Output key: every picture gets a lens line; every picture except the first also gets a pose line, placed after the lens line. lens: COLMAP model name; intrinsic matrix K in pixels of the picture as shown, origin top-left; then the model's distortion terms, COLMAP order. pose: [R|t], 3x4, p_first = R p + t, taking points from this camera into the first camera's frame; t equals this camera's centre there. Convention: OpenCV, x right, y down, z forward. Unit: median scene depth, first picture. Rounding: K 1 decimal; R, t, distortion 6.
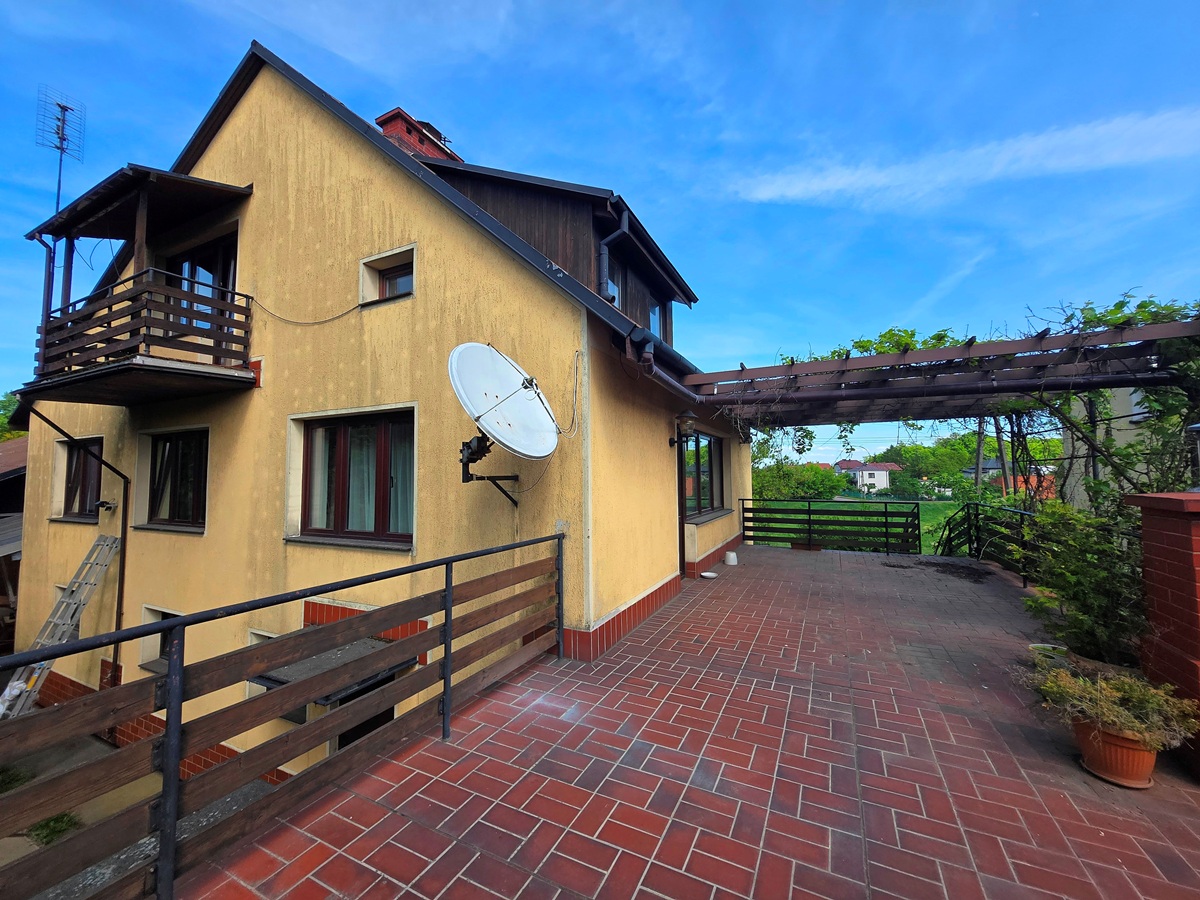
lens RADIAL K [[469.6, 0, 607.8], [0, 469.6, 446.7], [0, 0, 1]] dist [0.001304, -0.000487]
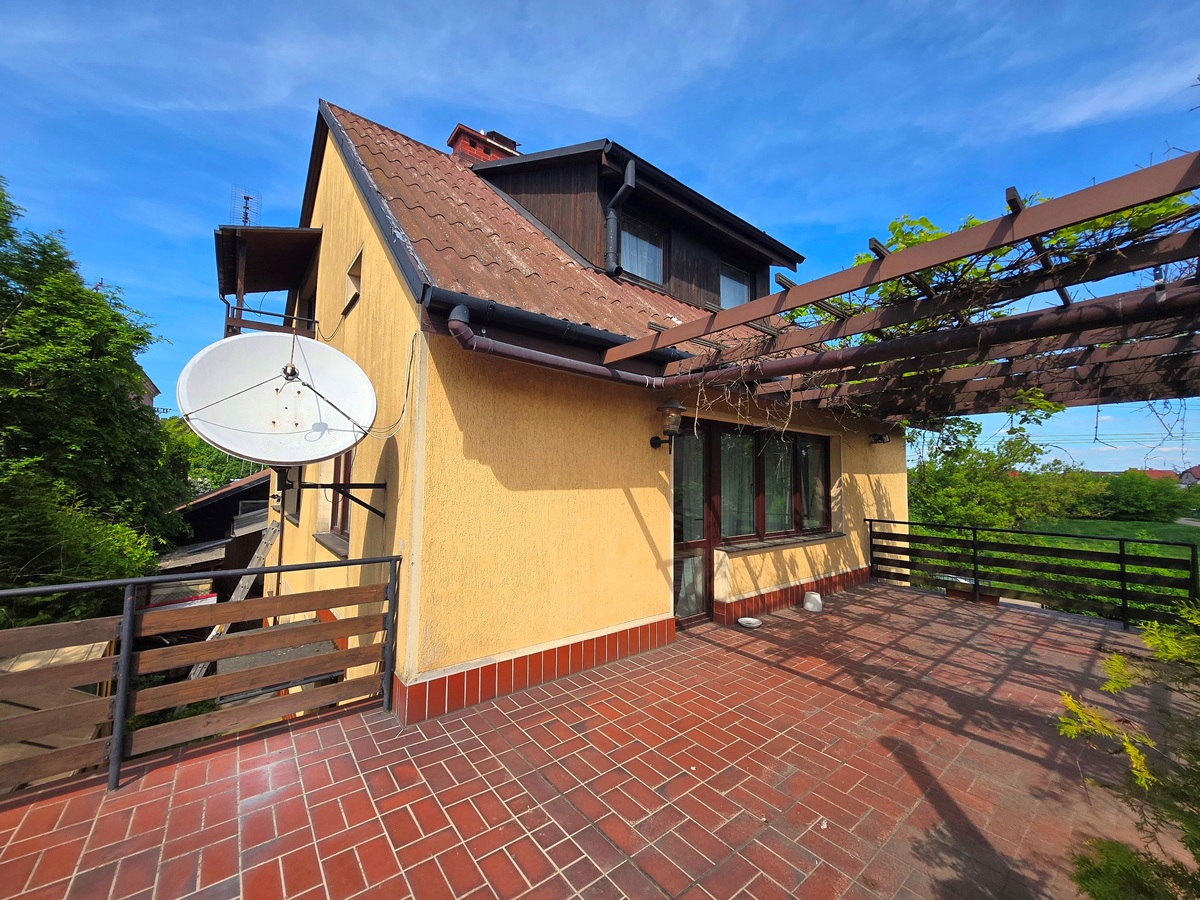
lens RADIAL K [[469.6, 0, 607.8], [0, 469.6, 446.7], [0, 0, 1]] dist [0.001304, -0.000487]
pose [[0.904175, -0.010189, -0.427041, 0.432376], [0.007272, 0.999938, -0.008463, 0.003439], [0.427101, 0.004547, 0.904193, 0.309236]]
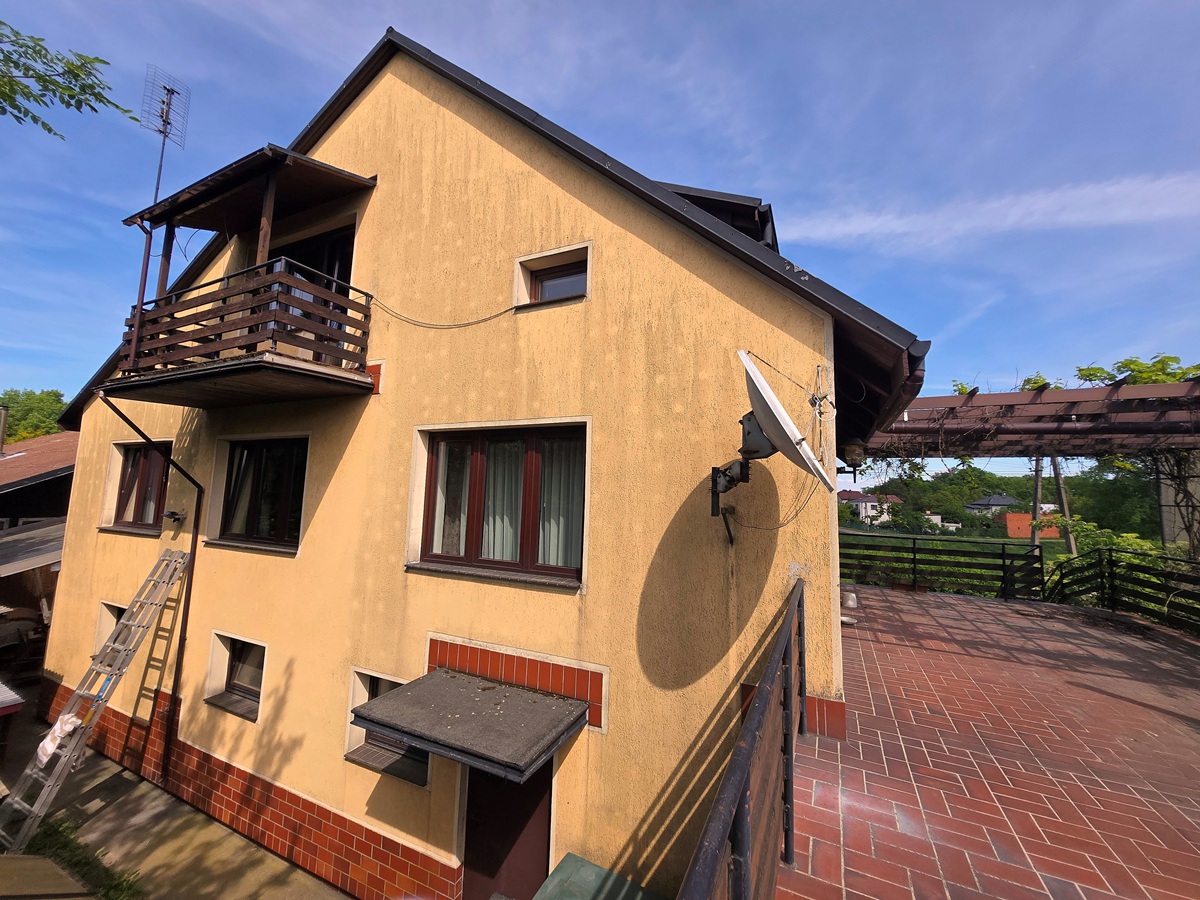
lens RADIAL K [[469.6, 0, 607.8], [0, 469.6, 446.7], [0, 0, 1]] dist [0.001304, -0.000487]
pose [[0.999225, 0.038837, 0.006477, -0.340222], [-0.038504, 0.998224, -0.045453, -0.000772], [-0.008230, 0.045169, 0.998945, 0.111216]]
